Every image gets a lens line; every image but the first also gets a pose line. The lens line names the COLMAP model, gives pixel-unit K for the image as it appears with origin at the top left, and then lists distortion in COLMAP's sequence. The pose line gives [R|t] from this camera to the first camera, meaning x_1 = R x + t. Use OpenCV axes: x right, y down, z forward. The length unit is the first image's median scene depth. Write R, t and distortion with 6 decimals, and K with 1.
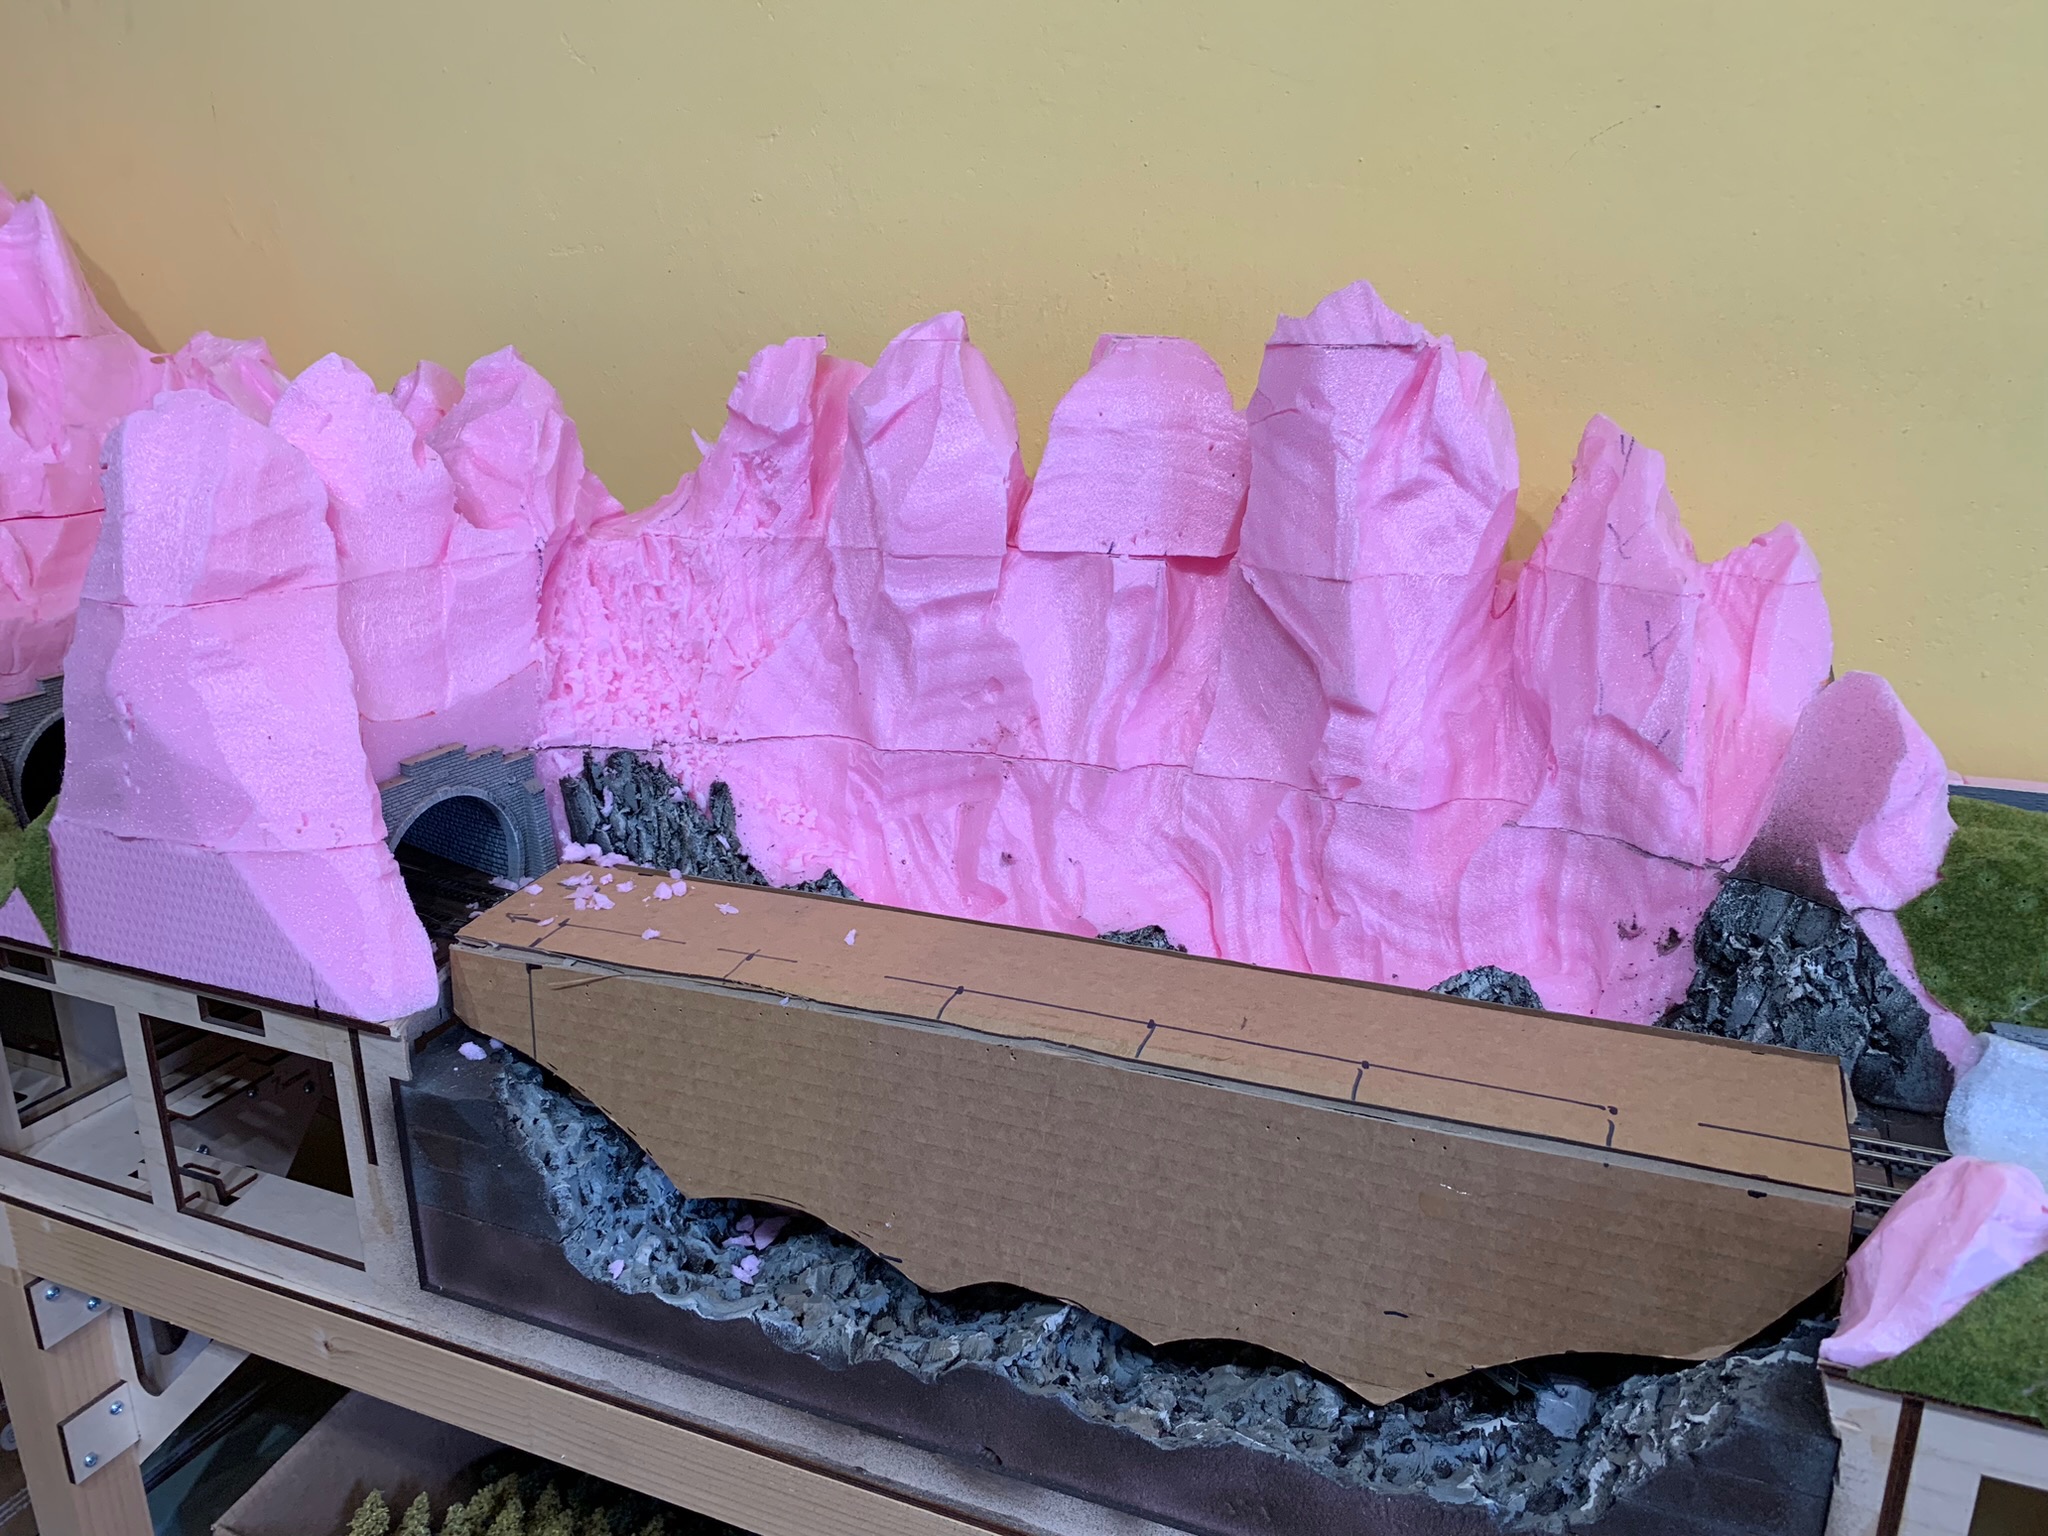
lens RADIAL K [[1551.7, 0, 1041.9], [0, 1551.7, 763.8], [0, 0, 1]] dist [-0.005514, -0.005391]
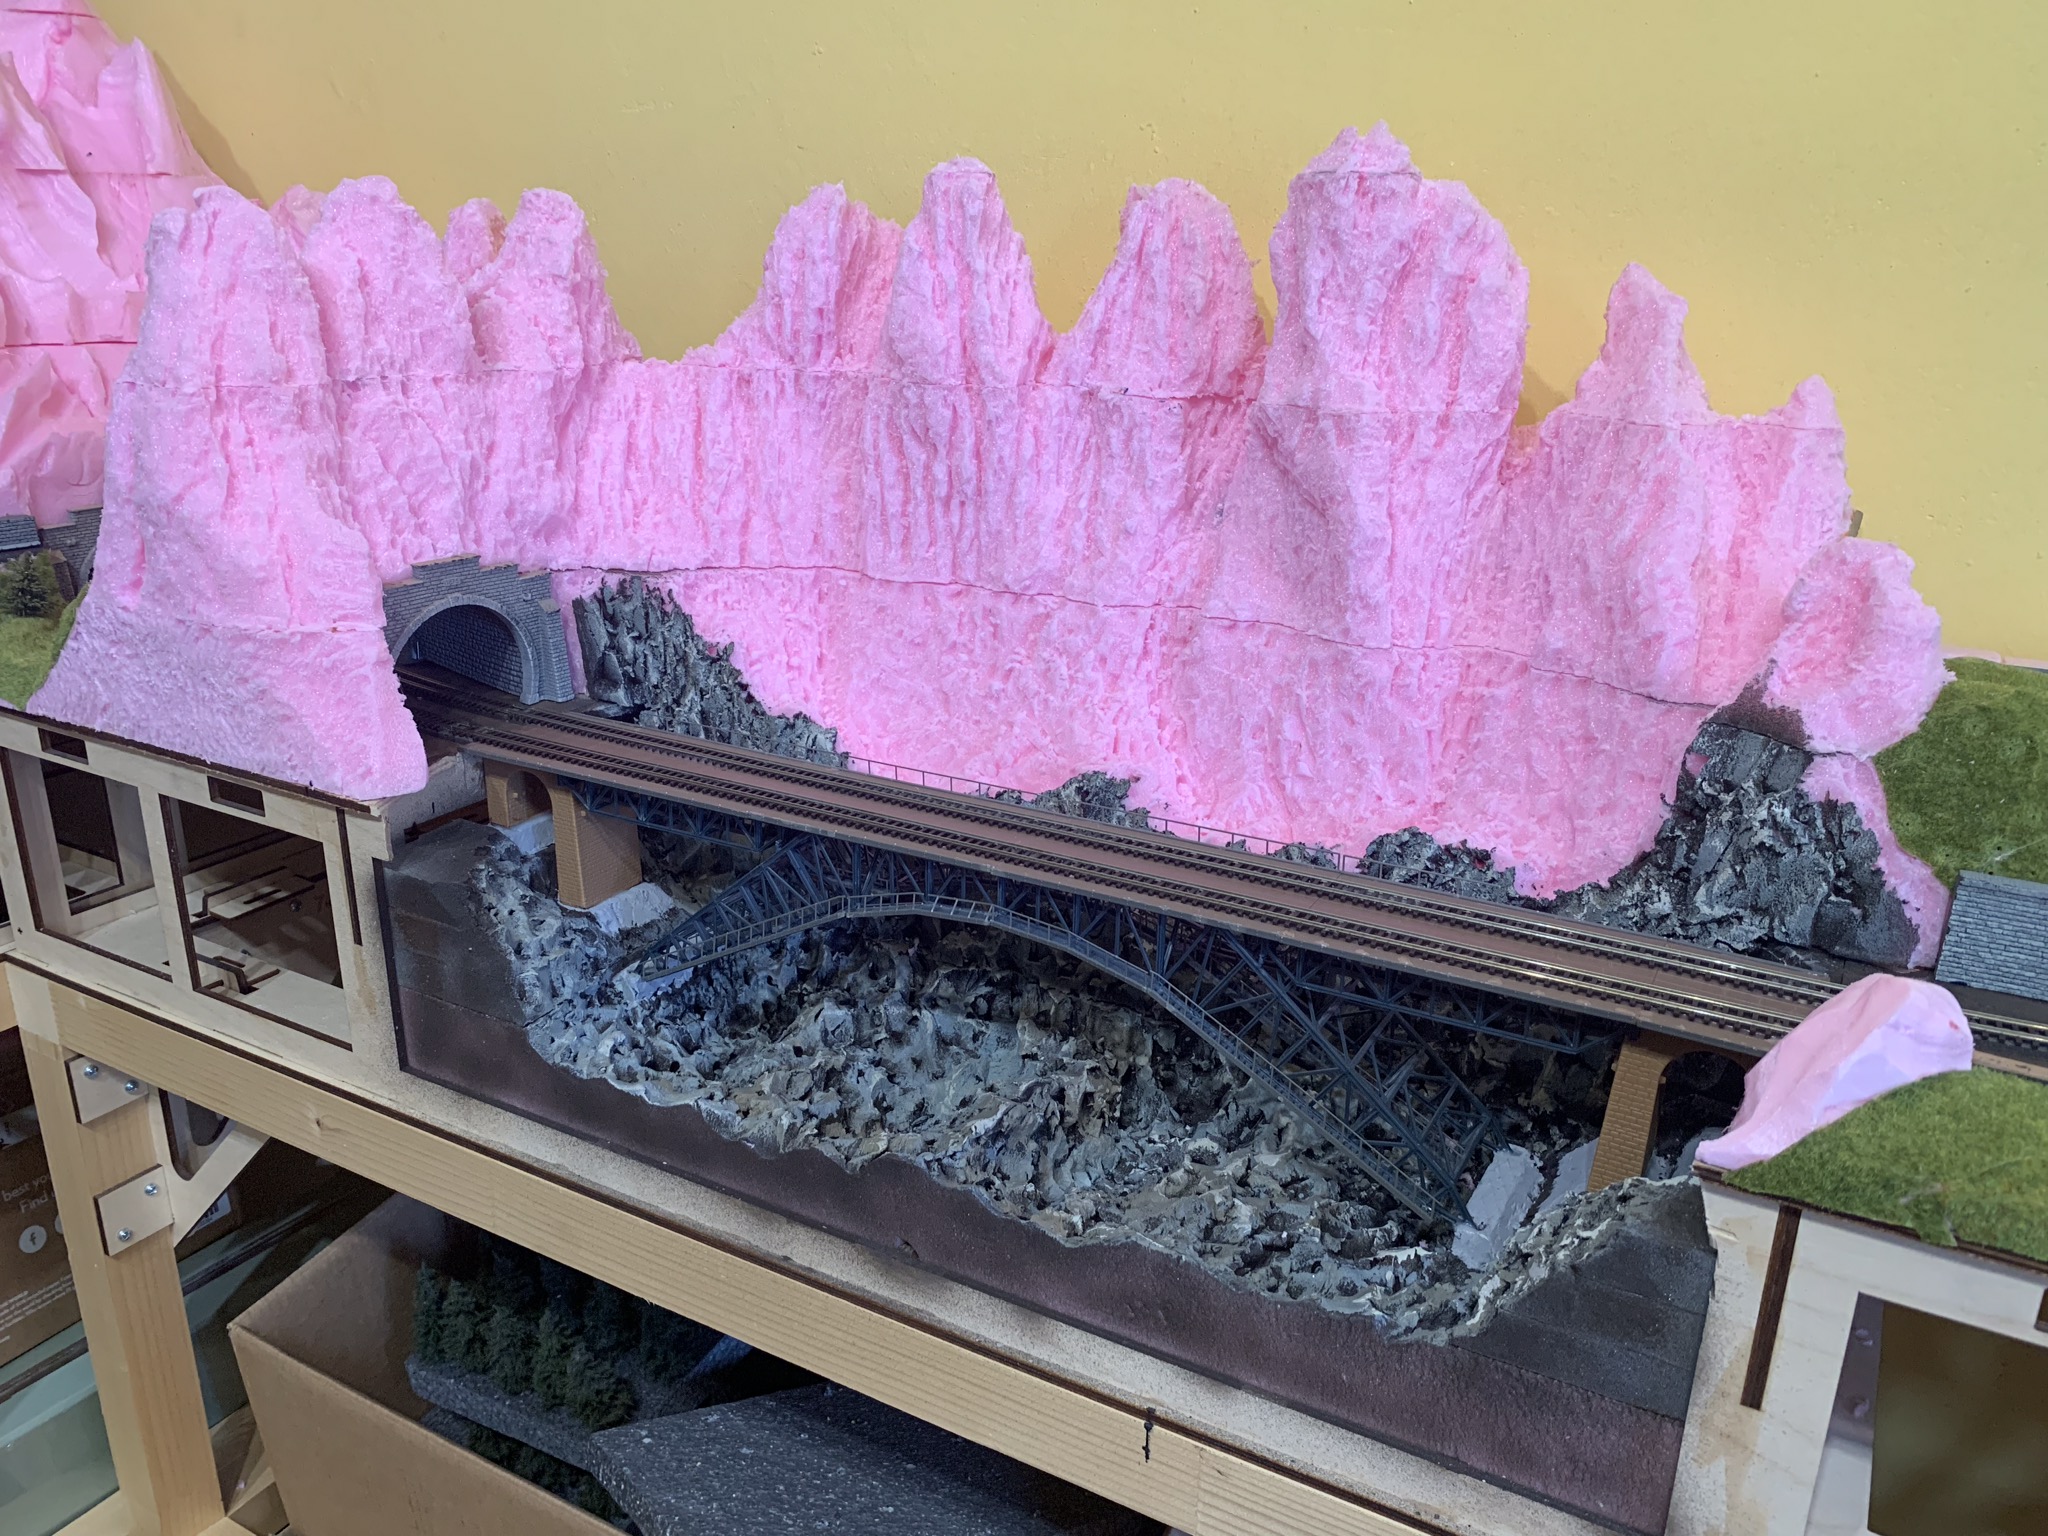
lens RADIAL K [[1551.7, 0, 1033.8], [0, 1551.7, 751.9], [0, 0, 1]] dist [-0.005514, -0.005391]
pose [[0.995132, 0.055687, -0.081305, 0.106869], [-0.053210, 0.998060, 0.032329, 0.082298], [0.082948, -0.027845, 0.996165, 0.010350]]
